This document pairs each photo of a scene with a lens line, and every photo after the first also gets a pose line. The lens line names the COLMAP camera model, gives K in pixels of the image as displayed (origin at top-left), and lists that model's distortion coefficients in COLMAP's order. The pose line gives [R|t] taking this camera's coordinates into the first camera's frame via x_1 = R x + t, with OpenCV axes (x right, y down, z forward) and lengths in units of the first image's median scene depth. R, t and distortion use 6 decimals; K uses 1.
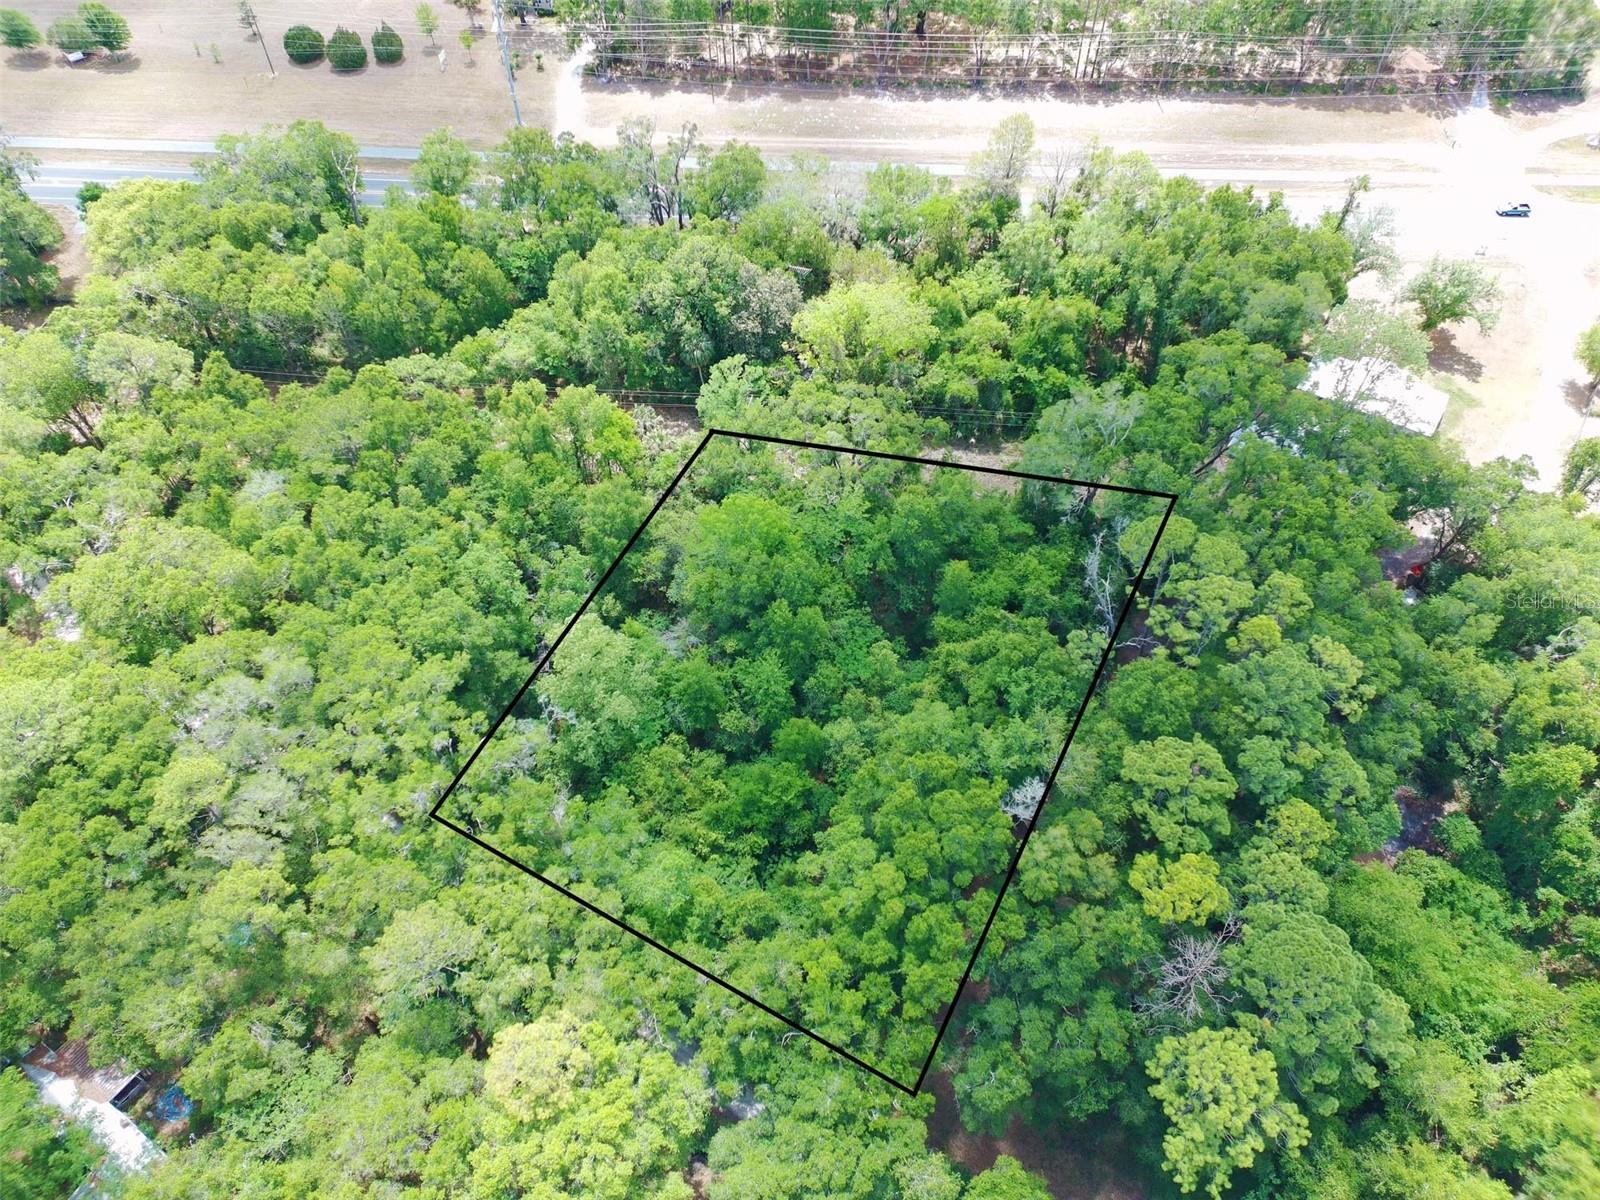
lens RADIAL K [[1181.0, 0, 800.0], [0, 1181.0, 600.0], [0, 0, 1]] dist [0.101148, -0.116325]
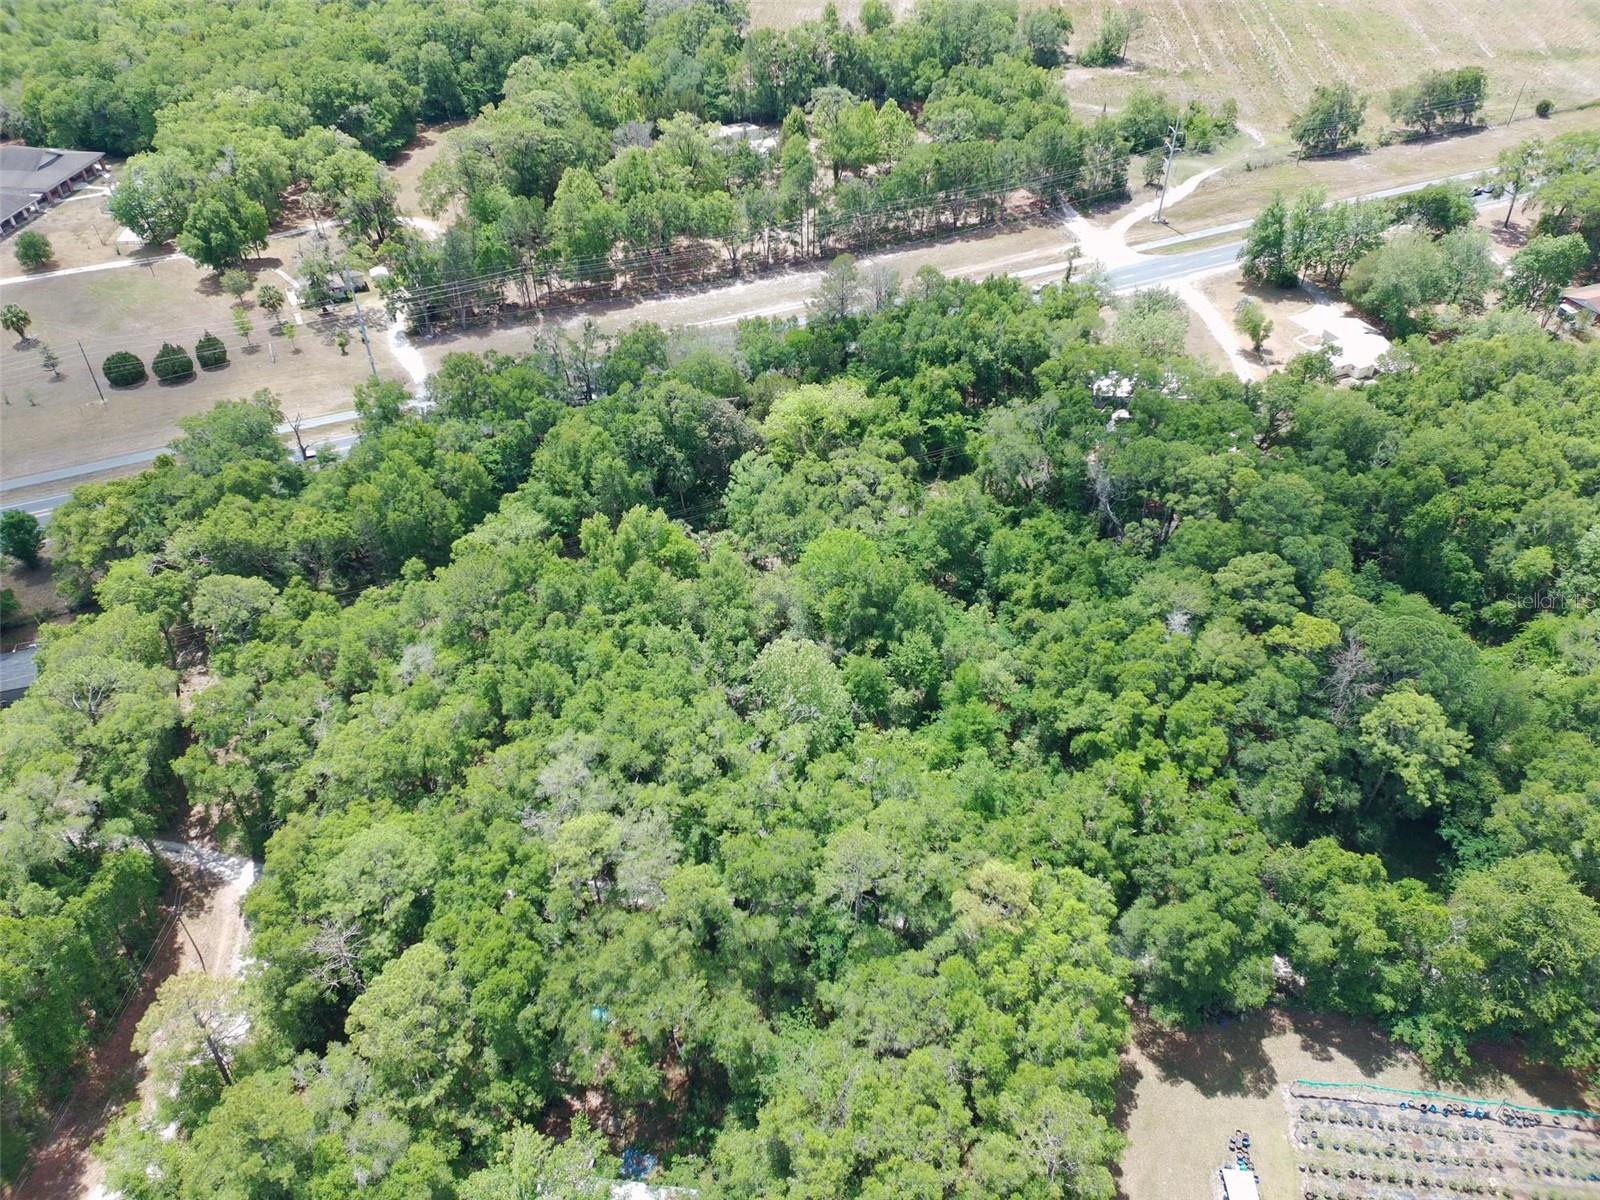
lens RADIAL K [[1181.0, 0, 800.0], [0, 1181.0, 600.0], [0, 0, 1]] dist [0.101148, -0.116325]
pose [[0.891041, -0.290879, 0.348477, -0.426667], [0.361395, 0.919123, -0.156867, 0.129585], [-0.274663, 0.265712, 0.924098, -0.089452]]
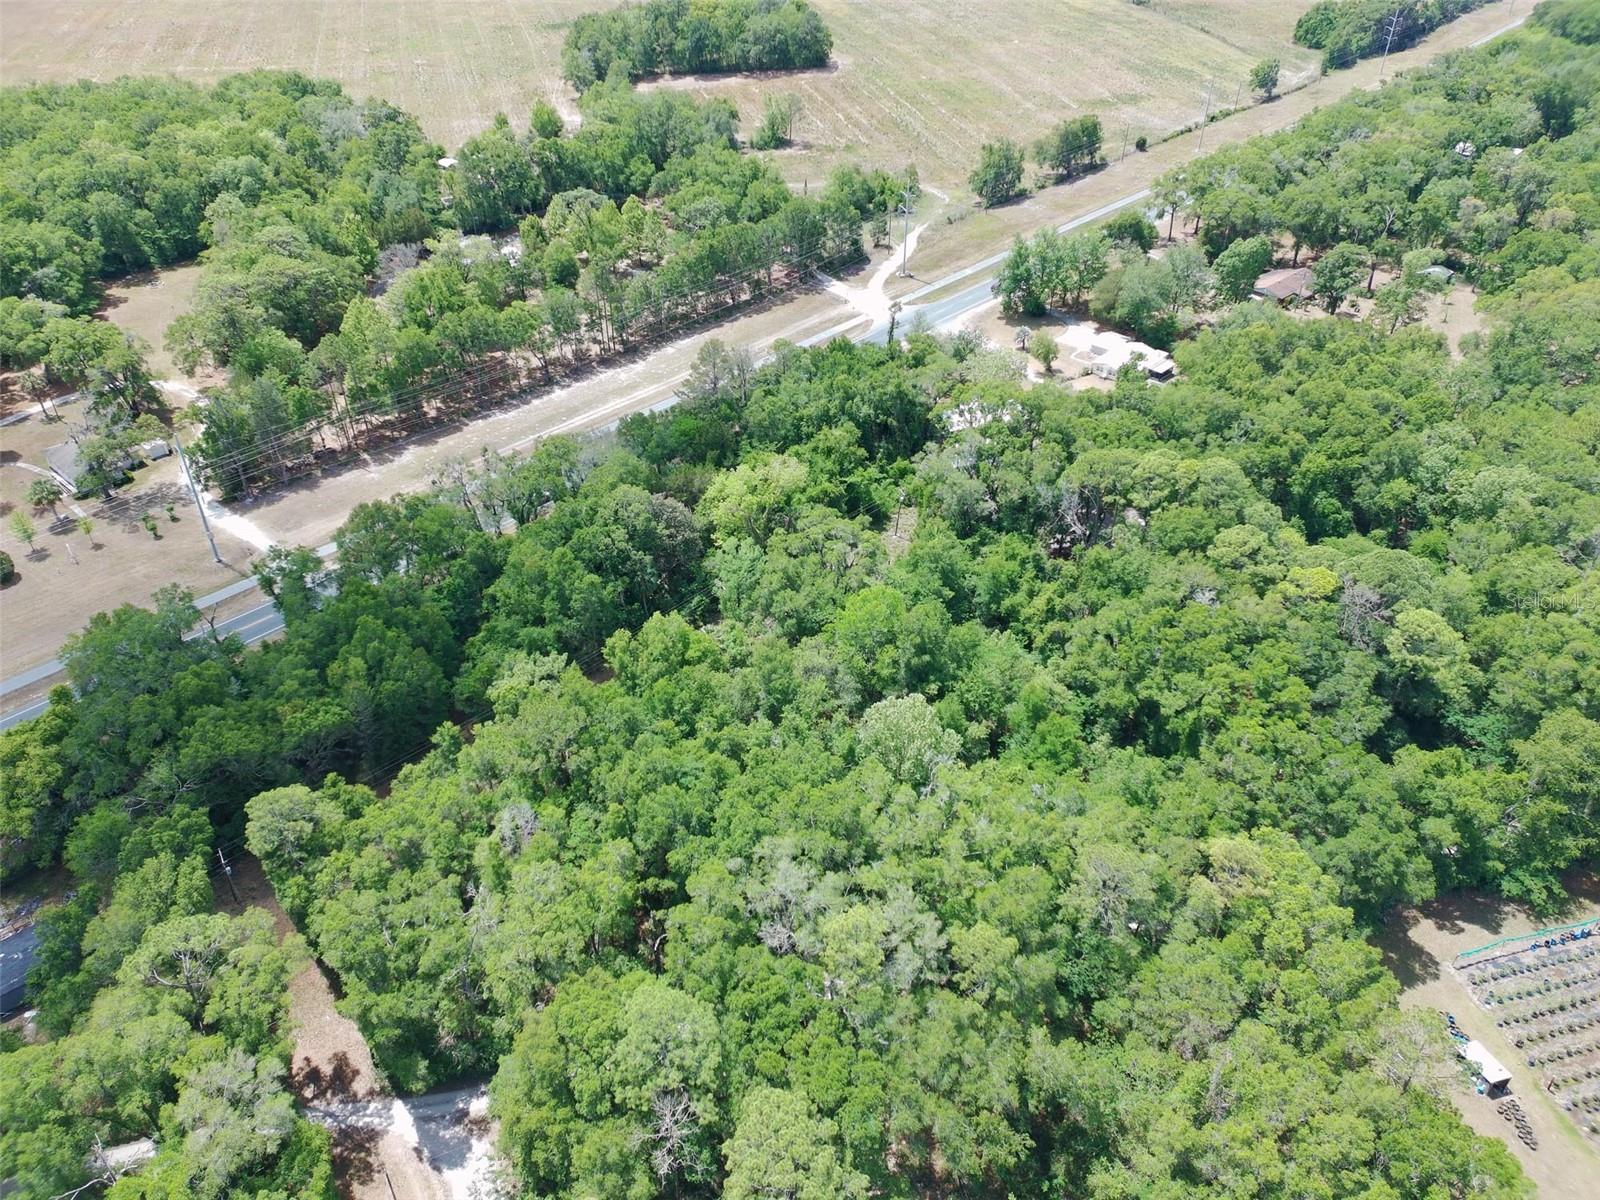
lens RADIAL K [[1177.6, 0, 800.0], [0, 1177.6, 600.0], [0, 0, 1]] dist [0.085300, -0.084106]
pose [[0.651379, -0.442761, 0.616172, -0.701472], [0.600477, 0.797241, -0.061917, -0.033748], [-0.463823, 0.410329, 0.785174, 0.037375]]
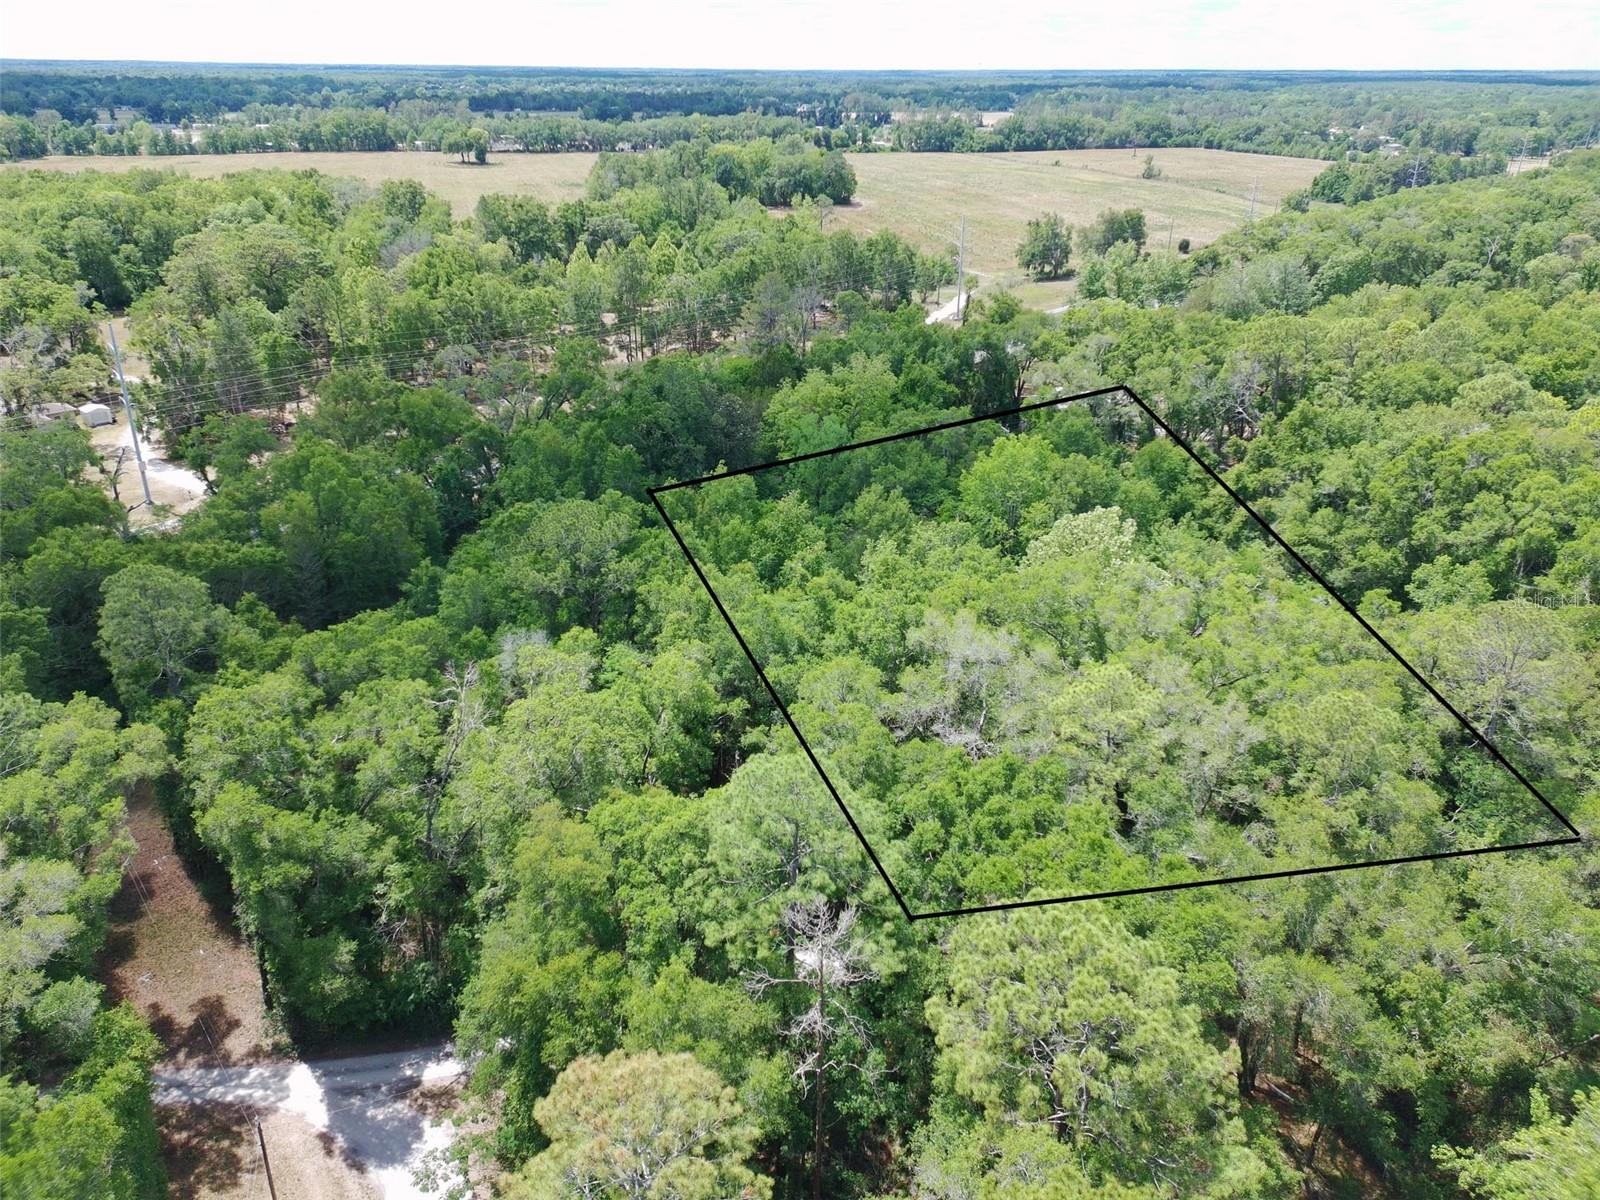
lens RADIAL K [[1180.1, 0, 800.0], [0, 1180.1, 600.0], [0, 0, 1]] dist [0.038073, -0.001809]
pose [[0.646911, -0.297387, 0.702188, -0.678636], [0.598072, 0.769138, -0.225249, 0.100464], [-0.473093, 0.565675, 0.675422, 0.409965]]
